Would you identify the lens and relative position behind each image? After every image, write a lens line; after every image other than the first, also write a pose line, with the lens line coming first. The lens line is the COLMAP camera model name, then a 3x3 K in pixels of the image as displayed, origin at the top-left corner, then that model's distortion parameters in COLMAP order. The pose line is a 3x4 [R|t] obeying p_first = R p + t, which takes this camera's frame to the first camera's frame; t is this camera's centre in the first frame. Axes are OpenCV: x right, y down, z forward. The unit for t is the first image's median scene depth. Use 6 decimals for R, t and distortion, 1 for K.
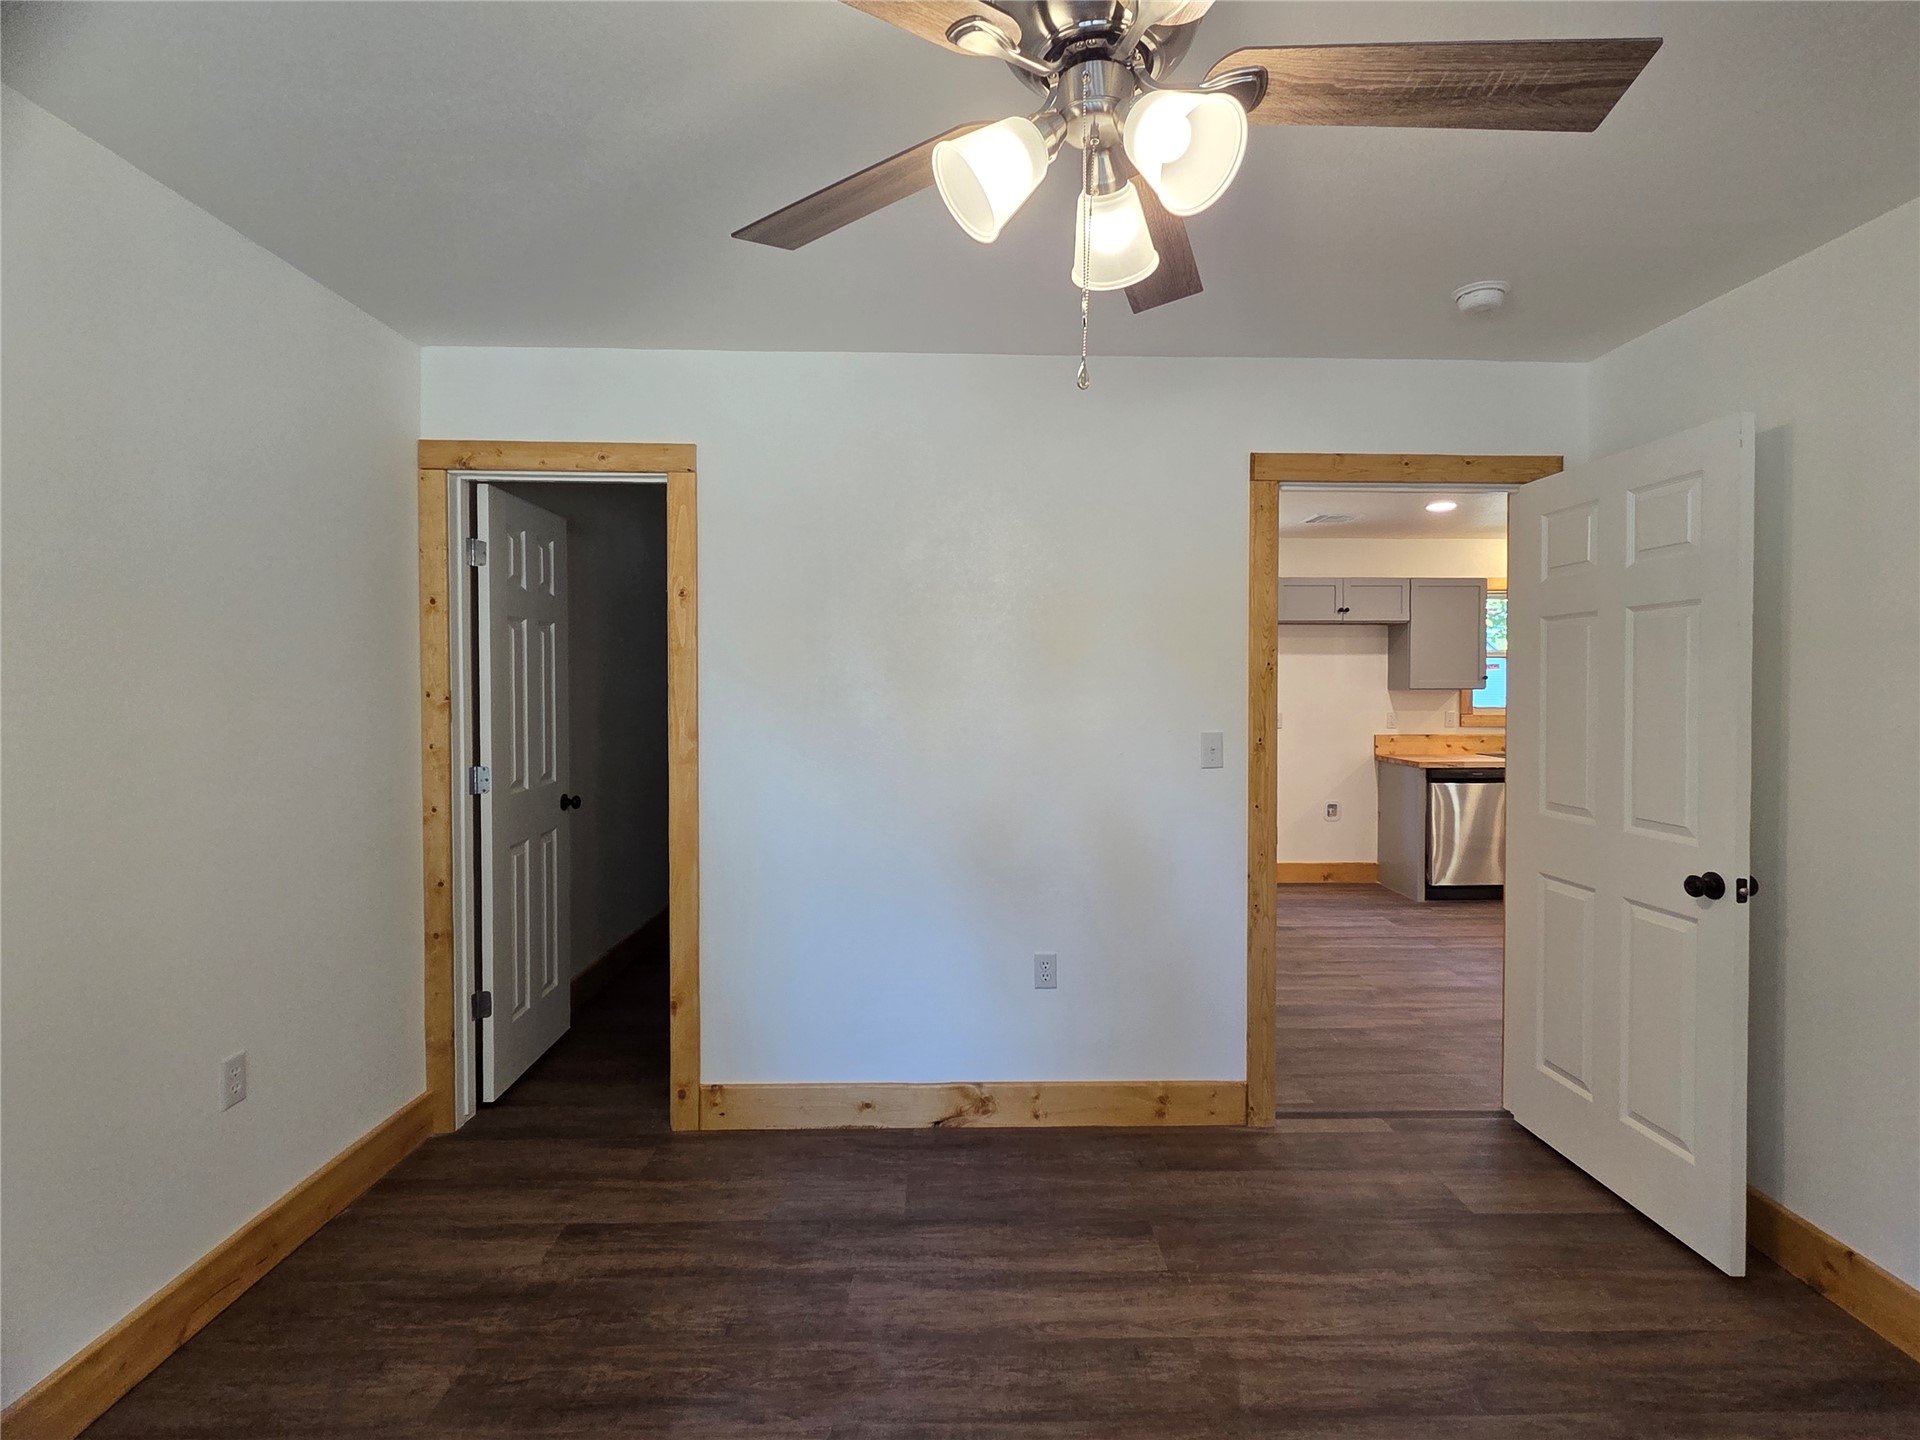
lens RADIAL K [[936.0, 0, 971.9], [0, 936.0, 704.2], [0, 0, 1]] dist [0.004767, -0.000366]
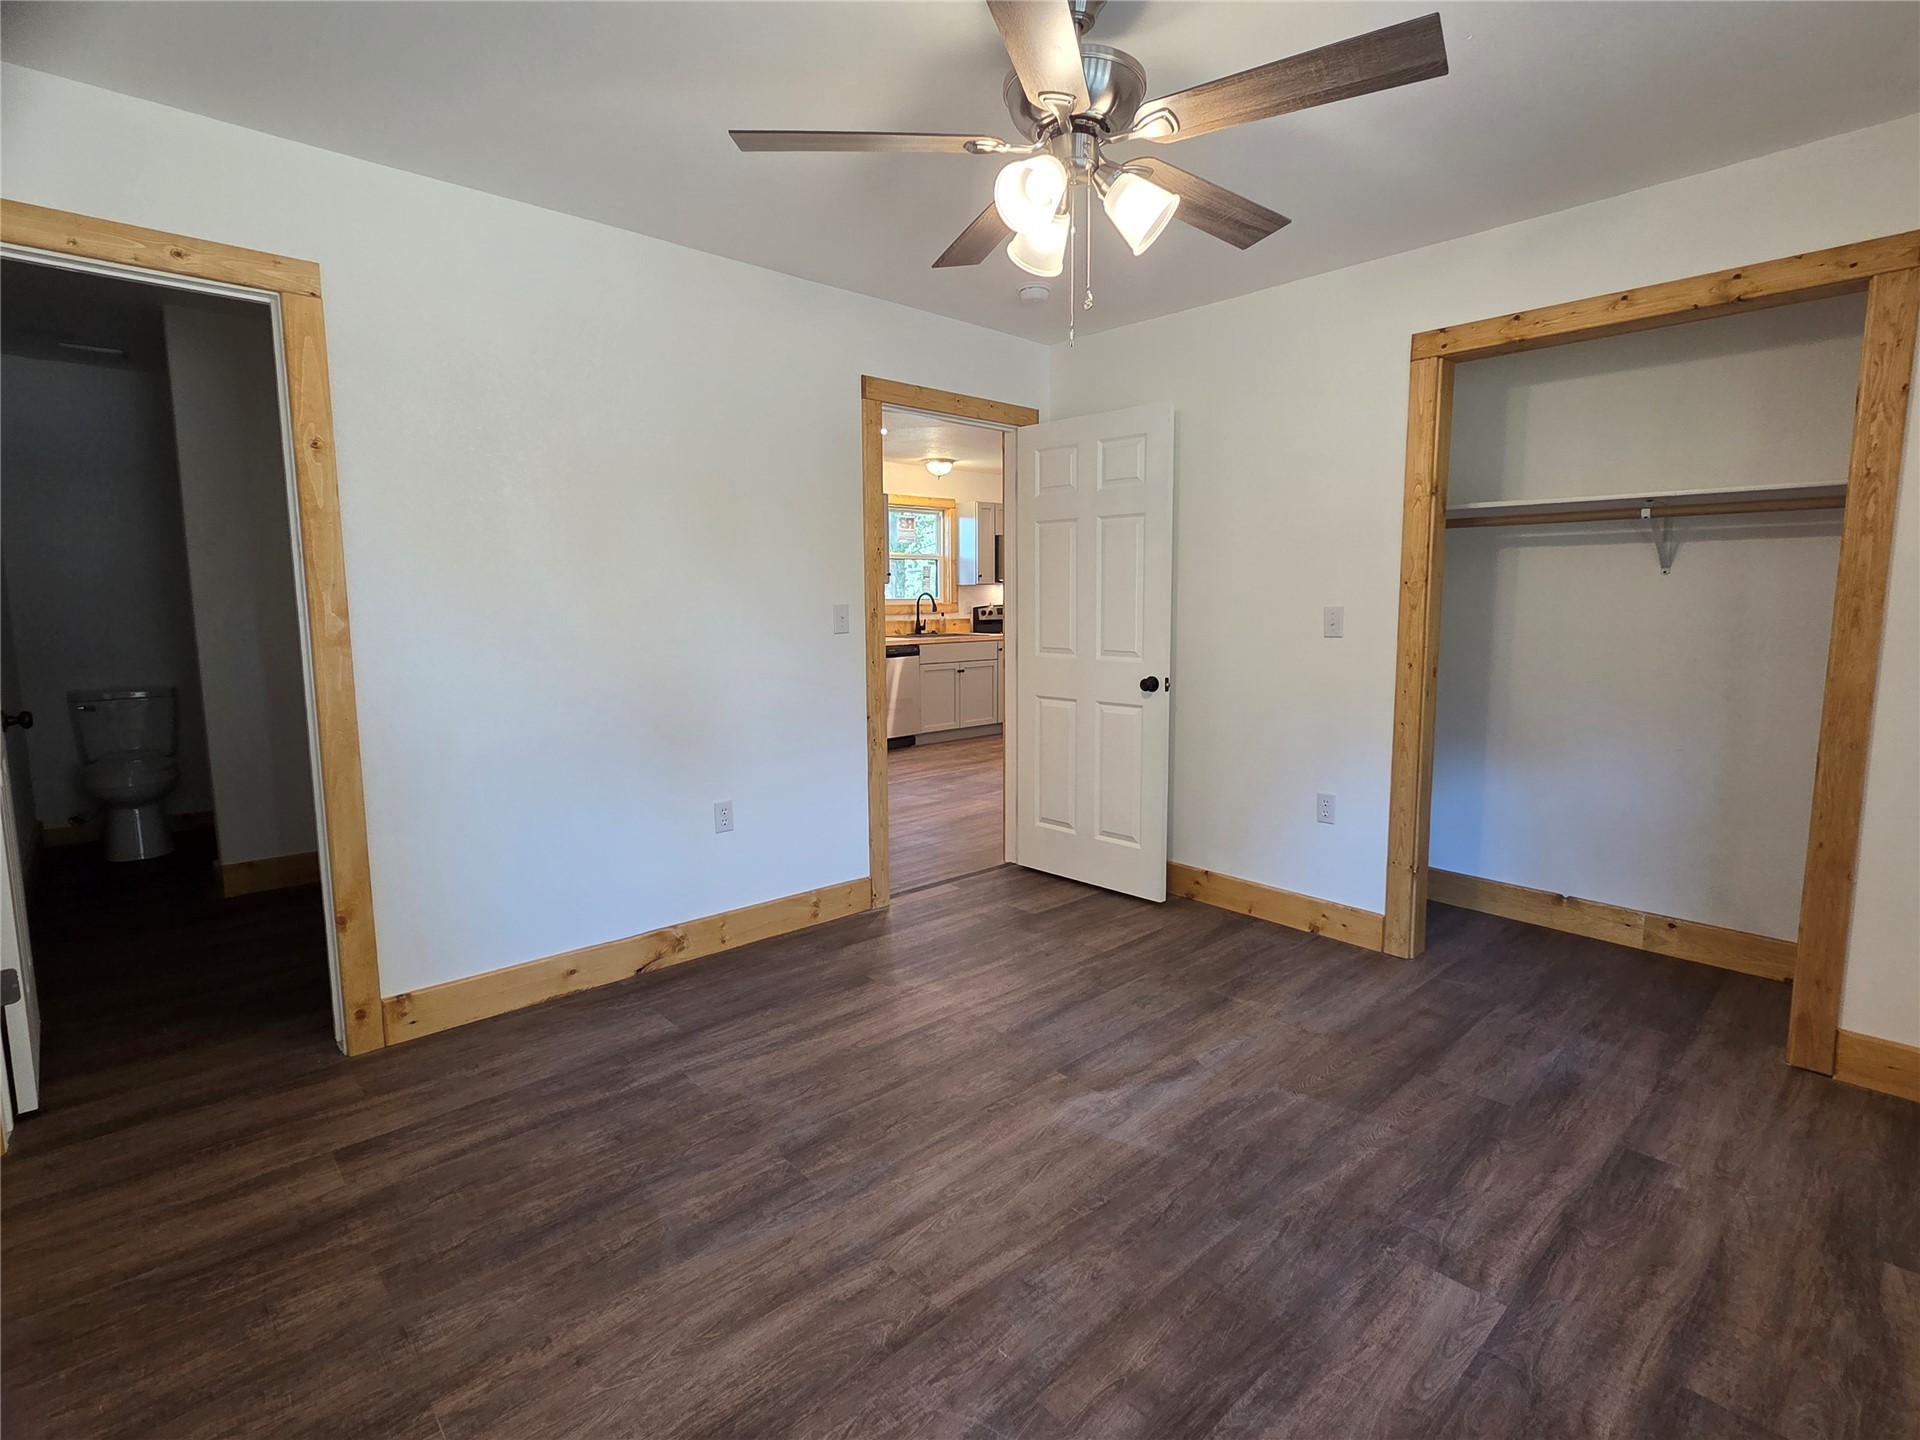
lens RADIAL K [[936.0, 0, 974.2], [0, 936.0, 707.0], [0, 0, 1]] dist [0.004767, -0.000366]
pose [[0.748180, -0.082740, 0.658317, -0.532033], [0.016839, 0.994242, 0.105823, 0.045606], [-0.663282, -0.068089, 0.745266, -0.050250]]
